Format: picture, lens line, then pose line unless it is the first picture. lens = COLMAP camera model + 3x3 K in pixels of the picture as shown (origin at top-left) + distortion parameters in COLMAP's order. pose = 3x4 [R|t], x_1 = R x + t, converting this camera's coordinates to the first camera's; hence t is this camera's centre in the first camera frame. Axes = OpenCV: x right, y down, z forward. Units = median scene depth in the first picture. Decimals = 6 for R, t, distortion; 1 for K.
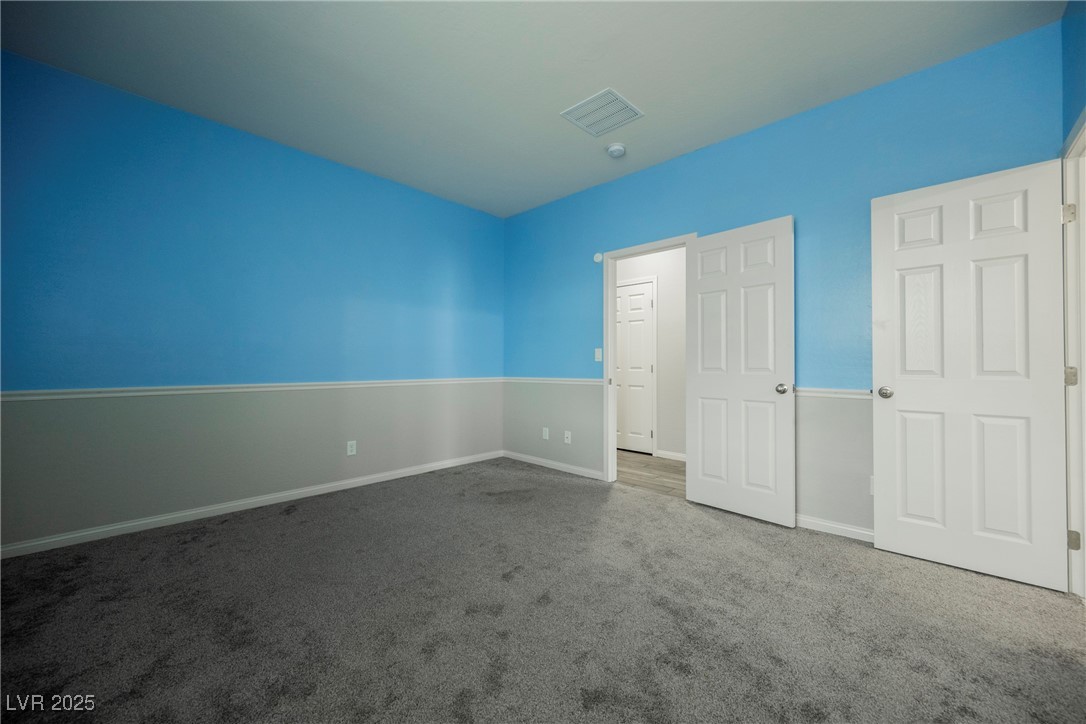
lens RADIAL K [[426.3, 0, 545.5], [0, 426.3, 362.0], [0, 0, 1]] dist [-0.000459, 0.000362]
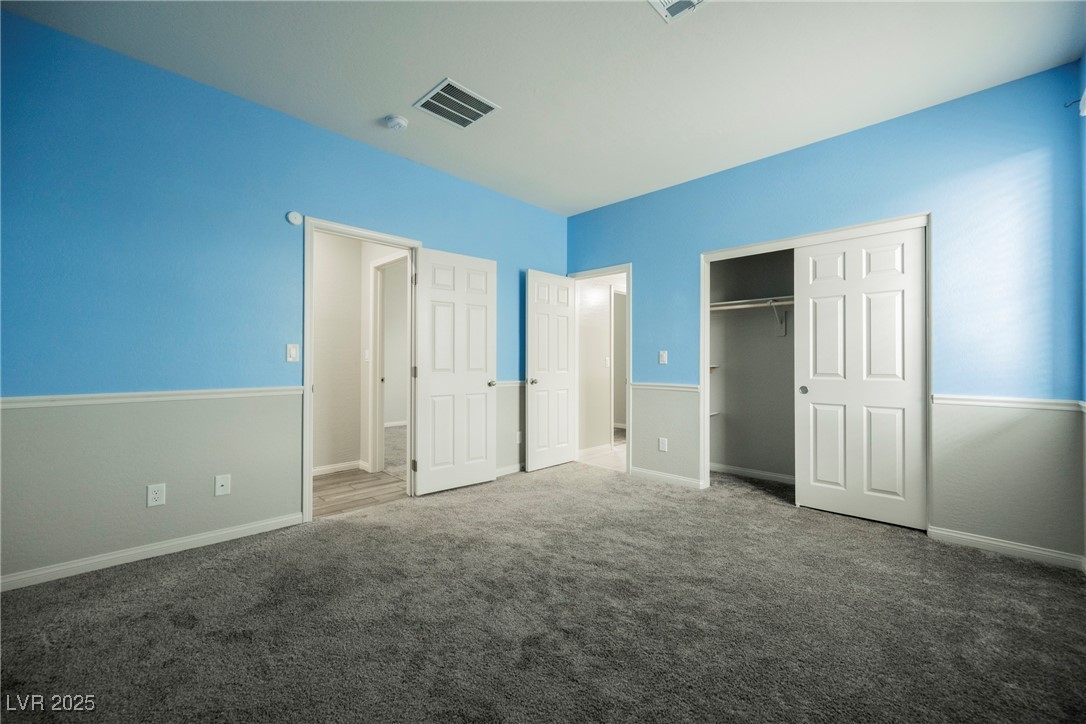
lens RADIAL K [[426.3, 0, 545.5], [0, 426.3, 362.0], [0, 0, 1]] dist [-0.000459, 0.000362]
pose [[0.011069, 0.005585, 0.999923, -0.685150], [-0.009637, 0.999939, -0.005478, -0.000685], [-0.999892, -0.009575, 0.011122, 0.654860]]
